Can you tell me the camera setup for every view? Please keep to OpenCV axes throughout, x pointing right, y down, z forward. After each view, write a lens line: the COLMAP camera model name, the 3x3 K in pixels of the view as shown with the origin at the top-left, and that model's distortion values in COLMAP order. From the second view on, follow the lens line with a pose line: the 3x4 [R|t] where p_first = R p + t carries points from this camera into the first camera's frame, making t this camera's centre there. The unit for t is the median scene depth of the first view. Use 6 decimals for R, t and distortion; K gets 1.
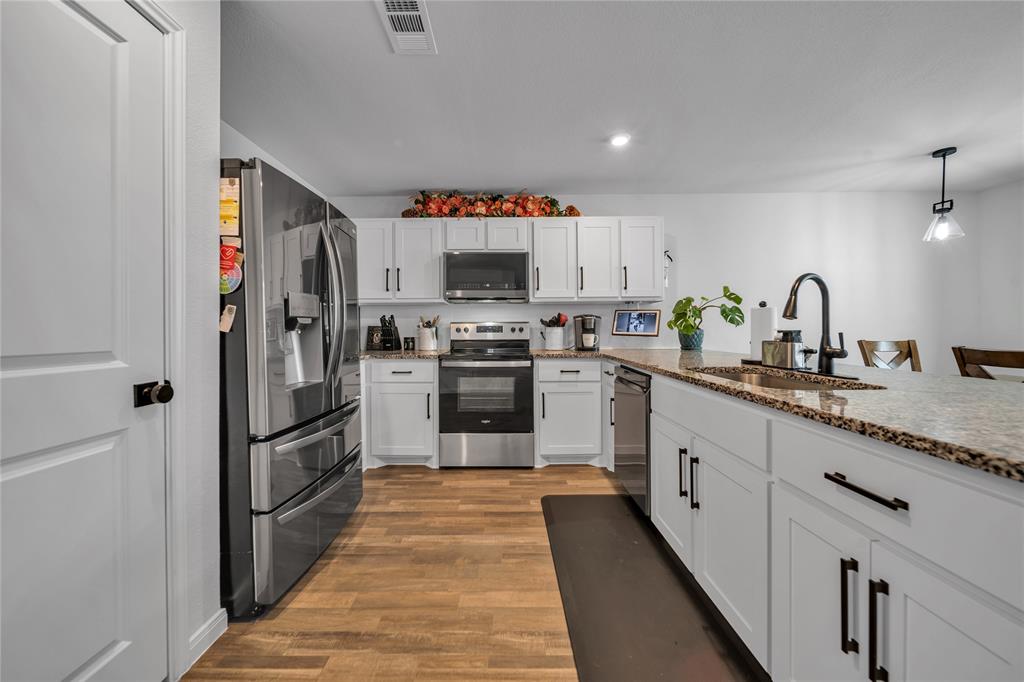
lens RADIAL K [[365.0, 0, 505.6], [0, 365.0, 331.6], [0, 0, 1]] dist [0.001296, 0.000093]
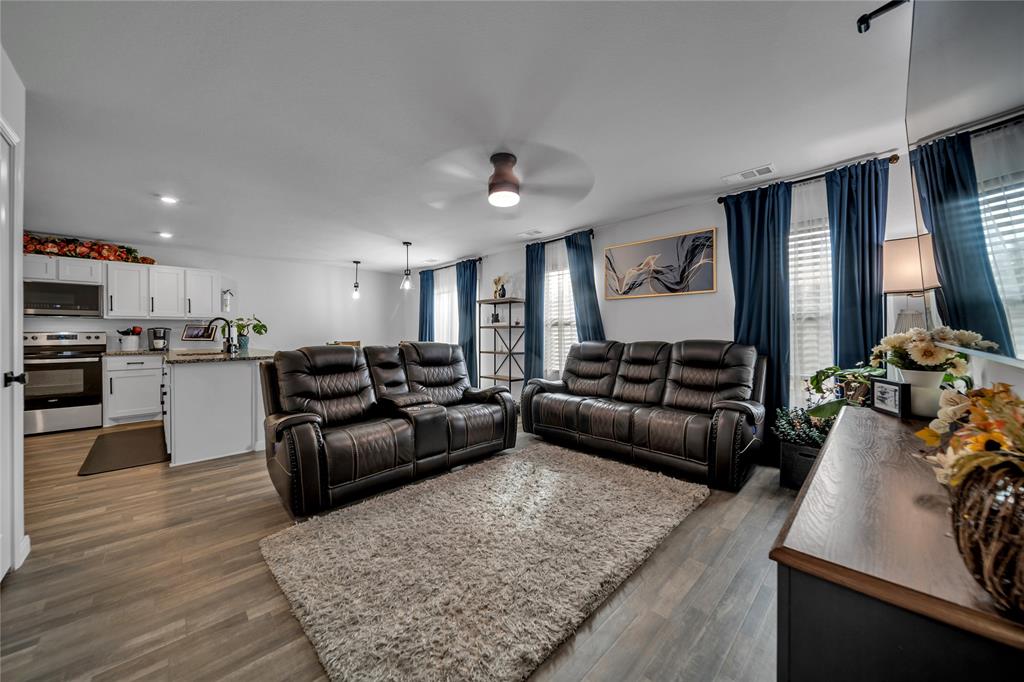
lens RADIAL K [[365.0, 0, 505.6], [0, 365.0, 331.6], [0, 0, 1]] dist [0.001296, 0.000093]
pose [[0.724814, 0.003672, 0.688934, 0.221114], [0.006993, 0.999895, -0.012687, 0.001385], [-0.688909, 0.014013, 0.724713, -1.157802]]
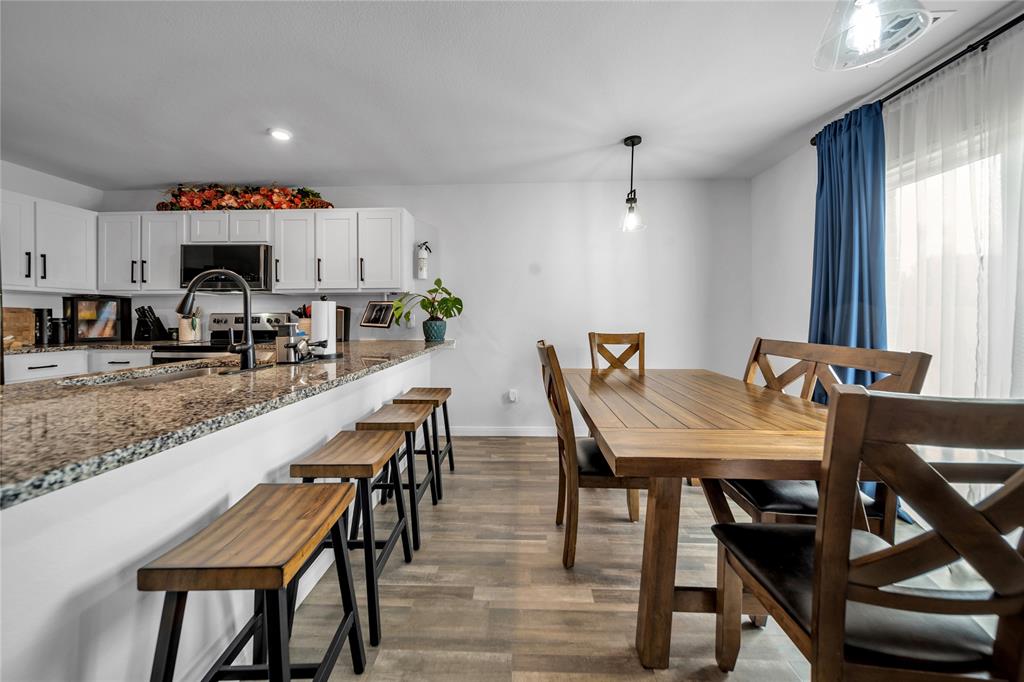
lens RADIAL K [[367.2, 0, 519.2], [0, 367.2, 324.1], [0, 0, 1]] dist [0.000534, 0.000073]
pose [[0.999418, 0.003709, -0.033915, 0.775441], [-0.003418, 0.999957, 0.008626, -0.007599], [0.033946, -0.008505, 0.999387, 0.005365]]
